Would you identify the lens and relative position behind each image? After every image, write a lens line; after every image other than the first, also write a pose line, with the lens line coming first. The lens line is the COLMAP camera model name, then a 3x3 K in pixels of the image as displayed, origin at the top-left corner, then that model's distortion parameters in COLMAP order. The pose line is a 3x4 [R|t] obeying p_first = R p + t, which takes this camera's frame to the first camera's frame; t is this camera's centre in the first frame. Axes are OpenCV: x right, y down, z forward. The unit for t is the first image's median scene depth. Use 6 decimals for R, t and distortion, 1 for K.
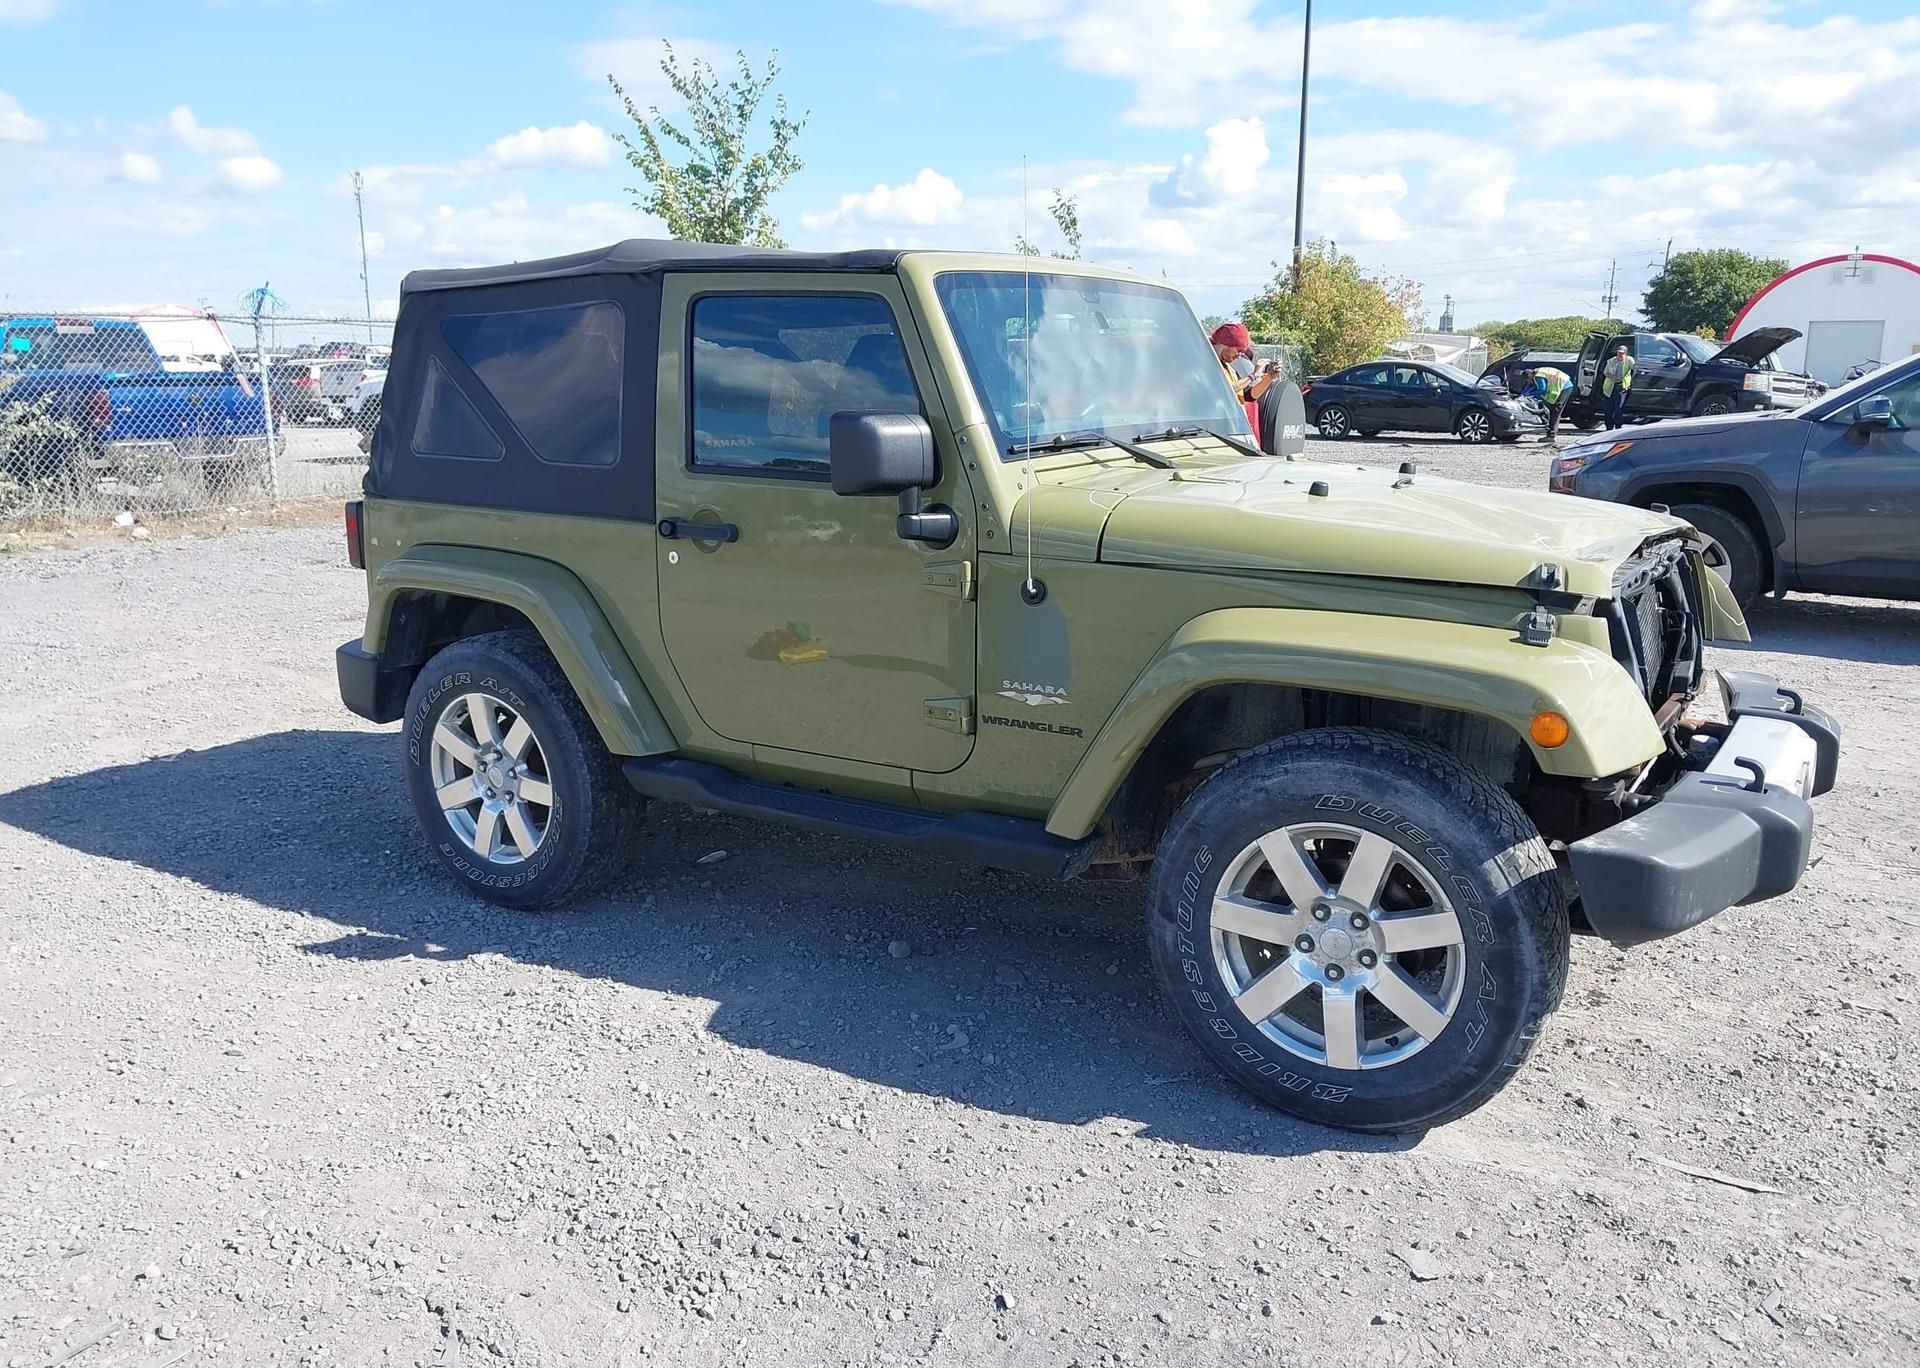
lens RADIAL K [[1561.9, 0, 960.0], [0, 1561.9, 684.0], [0, 0, 1]] dist [0.006634, -0.010156]
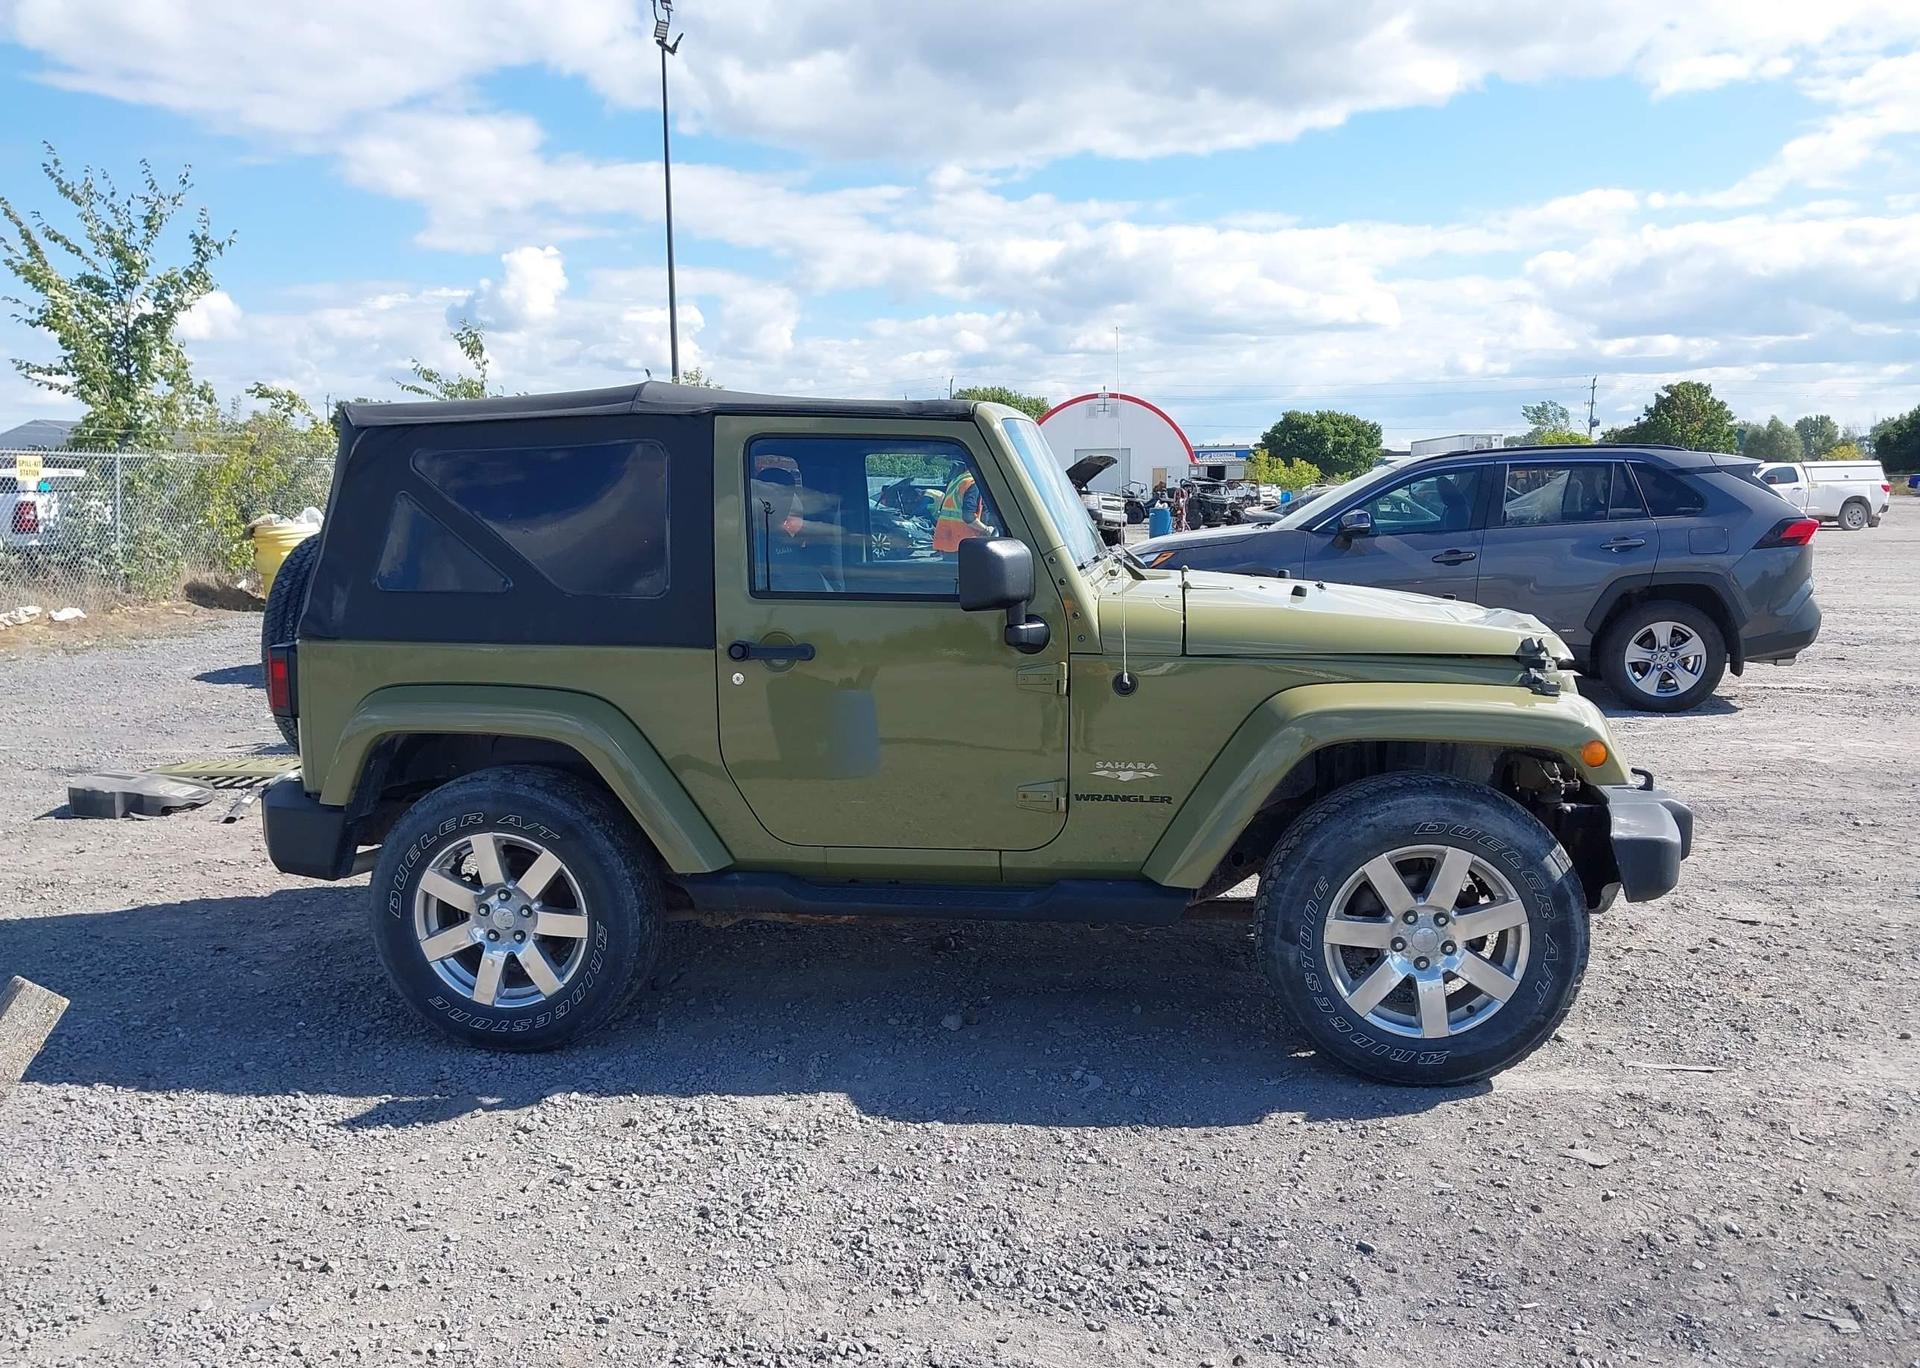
lens RADIAL K [[1552.0, 0, 969.0], [0, 1552.0, 683.7], [0, 0, 1]] dist [0.031191, -0.080142]
pose [[0.901536, -0.060544, 0.428448, -0.455878], [0.092853, 0.994165, -0.054896, -0.005290], [-0.422624, 0.089273, 0.901898, -0.008311]]
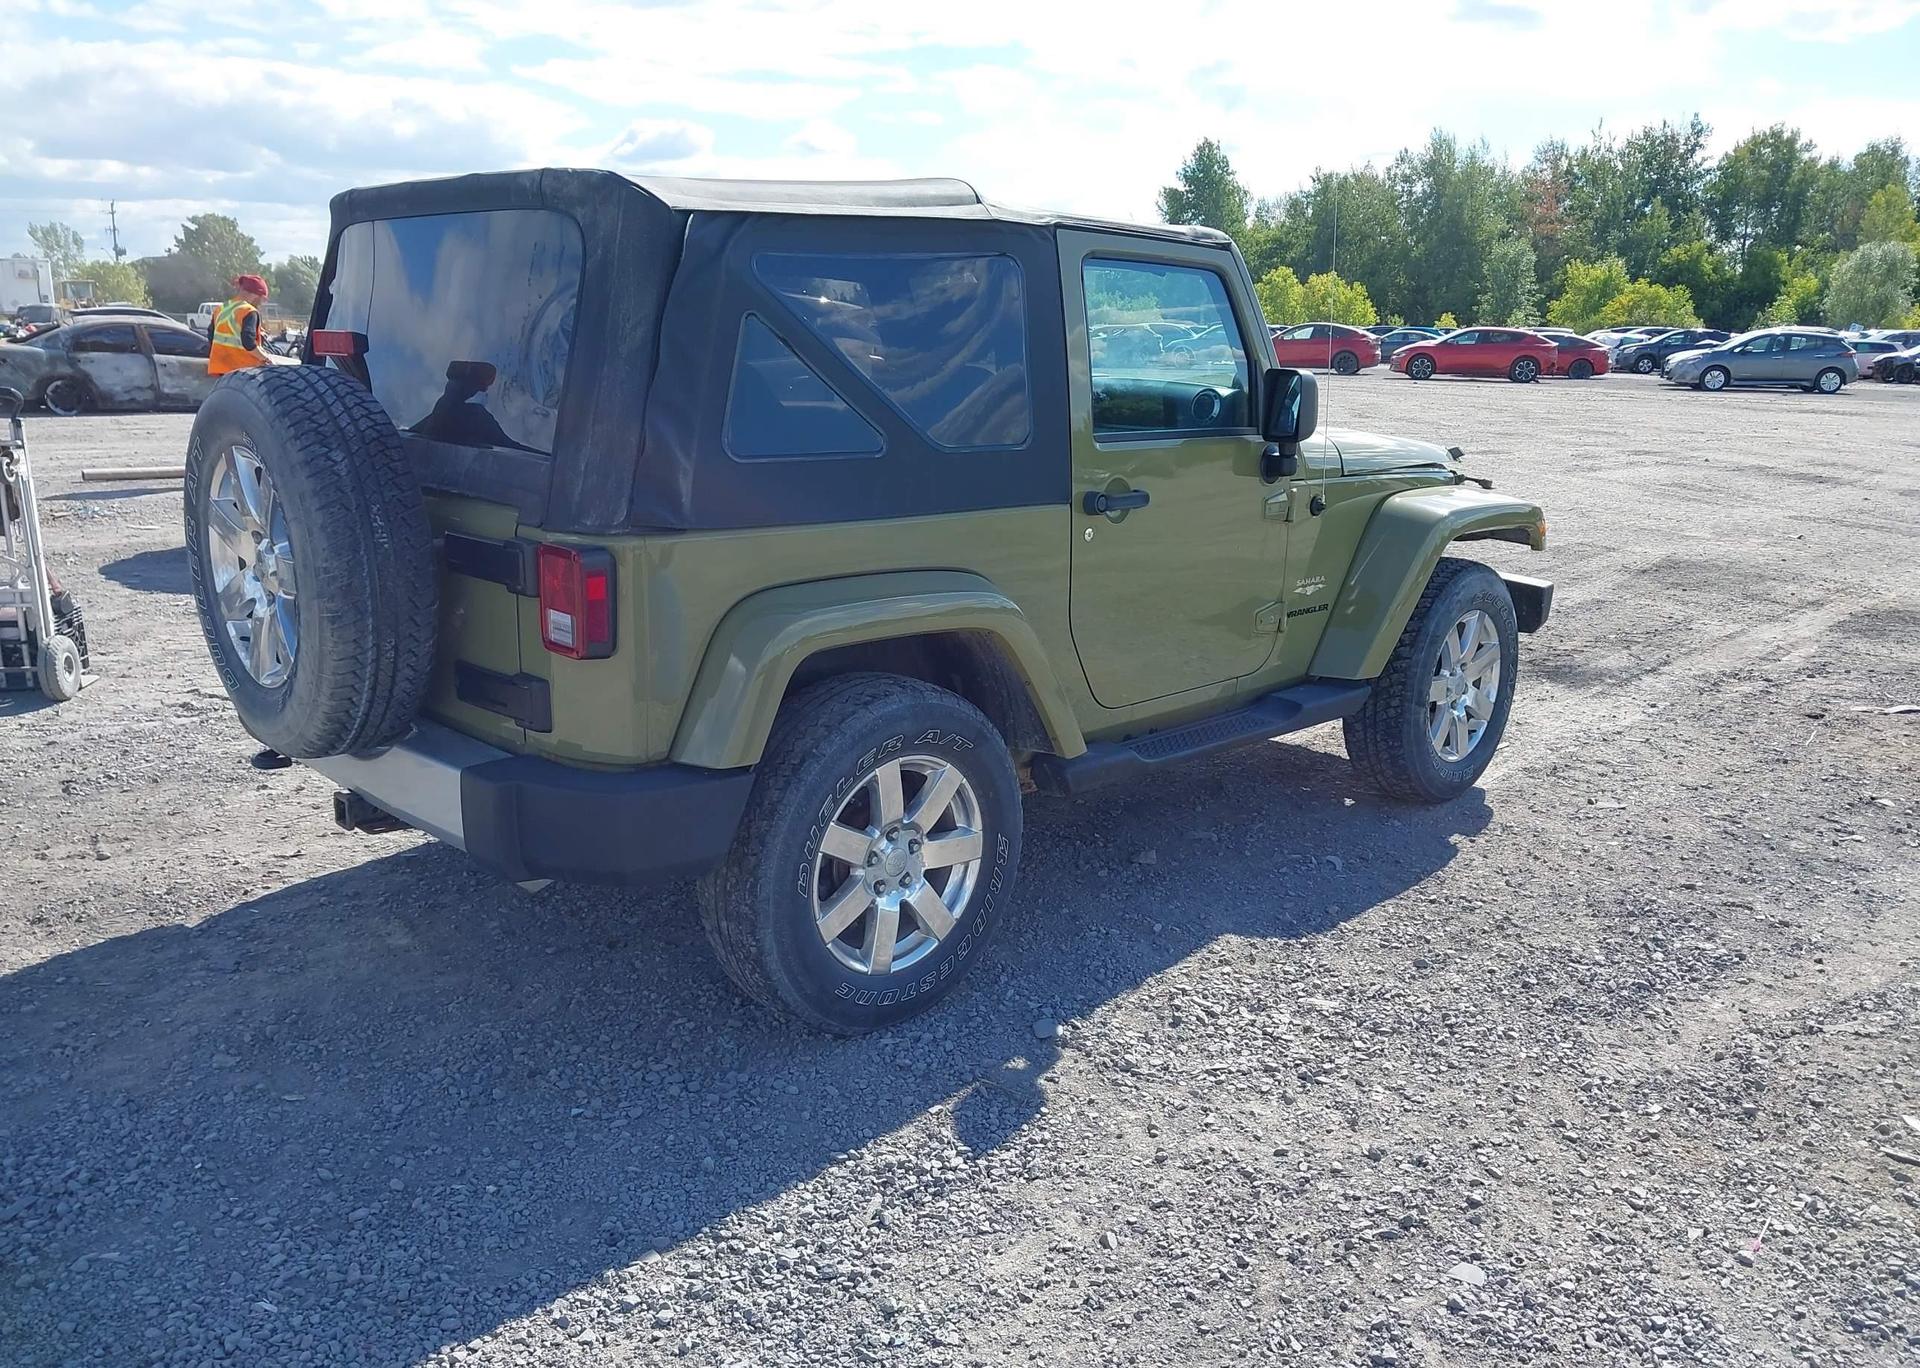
lens RADIAL K [[1526.4, 0, 960.0], [0, 1526.4, 684.0], [0, 0, 1]] dist [0.003338, -0.009681]
pose [[0.215718, -0.218760, 0.951635, -1.026934], [0.180922, 0.966661, 0.181202, -0.163385], [-0.959548, 0.133084, 0.248105, 0.799228]]
